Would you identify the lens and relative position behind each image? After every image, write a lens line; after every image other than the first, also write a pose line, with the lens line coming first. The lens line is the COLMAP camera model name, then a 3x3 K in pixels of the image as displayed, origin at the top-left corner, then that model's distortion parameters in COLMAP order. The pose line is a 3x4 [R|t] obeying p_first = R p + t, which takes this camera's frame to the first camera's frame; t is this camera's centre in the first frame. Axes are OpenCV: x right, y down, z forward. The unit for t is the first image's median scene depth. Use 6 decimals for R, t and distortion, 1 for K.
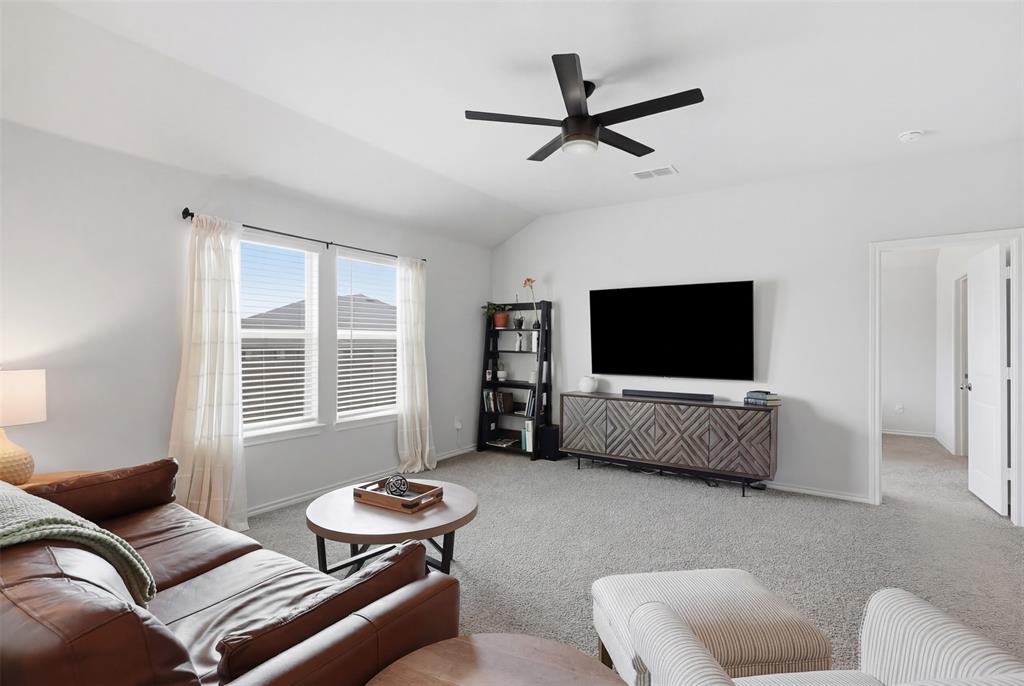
lens RADIAL K [[478.5, 0, 510.1], [0, 478.5, 342.0], [0, 0, 1]] dist [-0.005601, -0.000455]
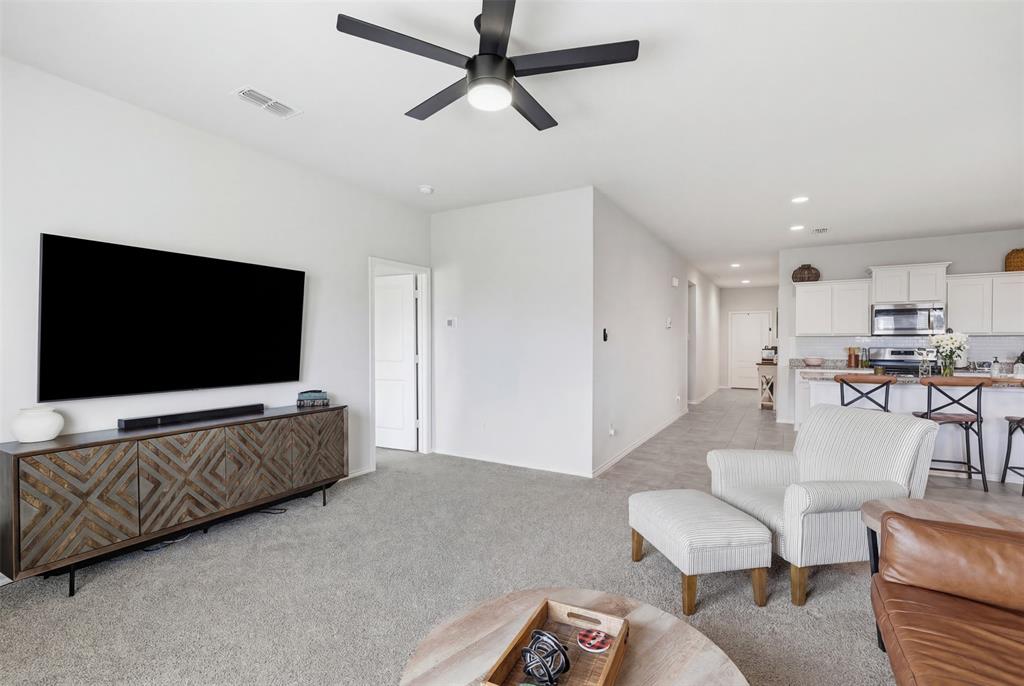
lens RADIAL K [[478.5, 0, 509.3], [0, 478.5, 345.5], [0, 0, 1]] dist [-0.005601, -0.000455]
pose [[-0.077216, -0.014494, 0.996909, -0.373960], [-0.002235, 0.999894, 0.014364, -0.001335], [-0.997012, -0.001119, -0.077241, 0.577060]]
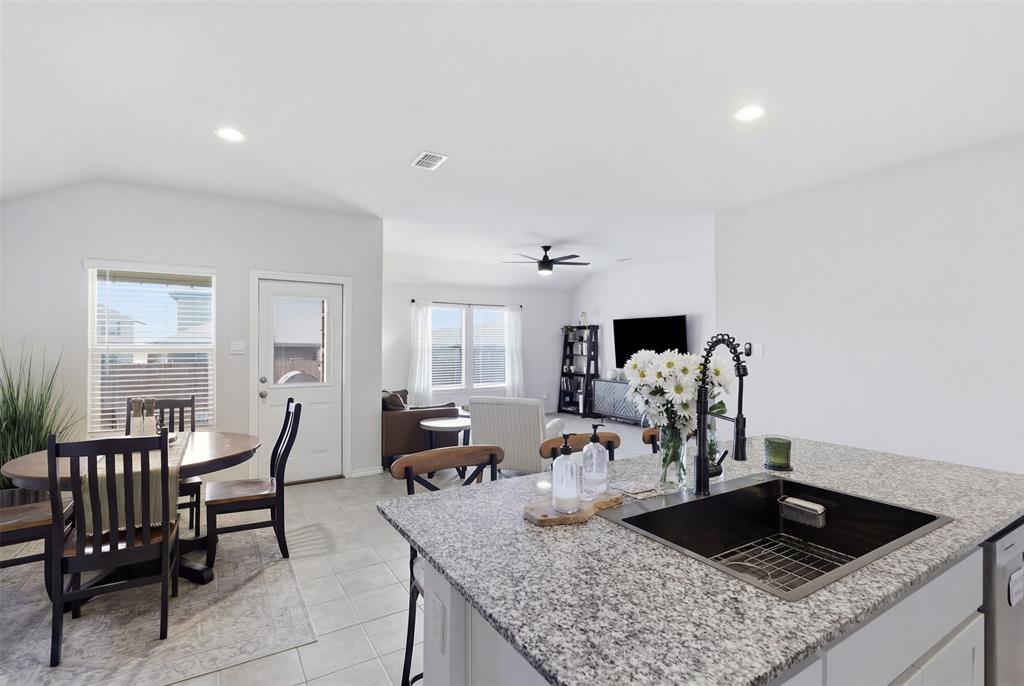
lens RADIAL K [[478.5, 0, 510.7], [0, 478.5, 343.5], [0, 0, 1]] dist [-0.005601, -0.000455]
pose [[0.917699, -0.001317, -0.397273, 0.525437], [0.001263, 0.999999, -0.000398, -0.022095], [0.397273, -0.000136, 0.917700, -0.731384]]
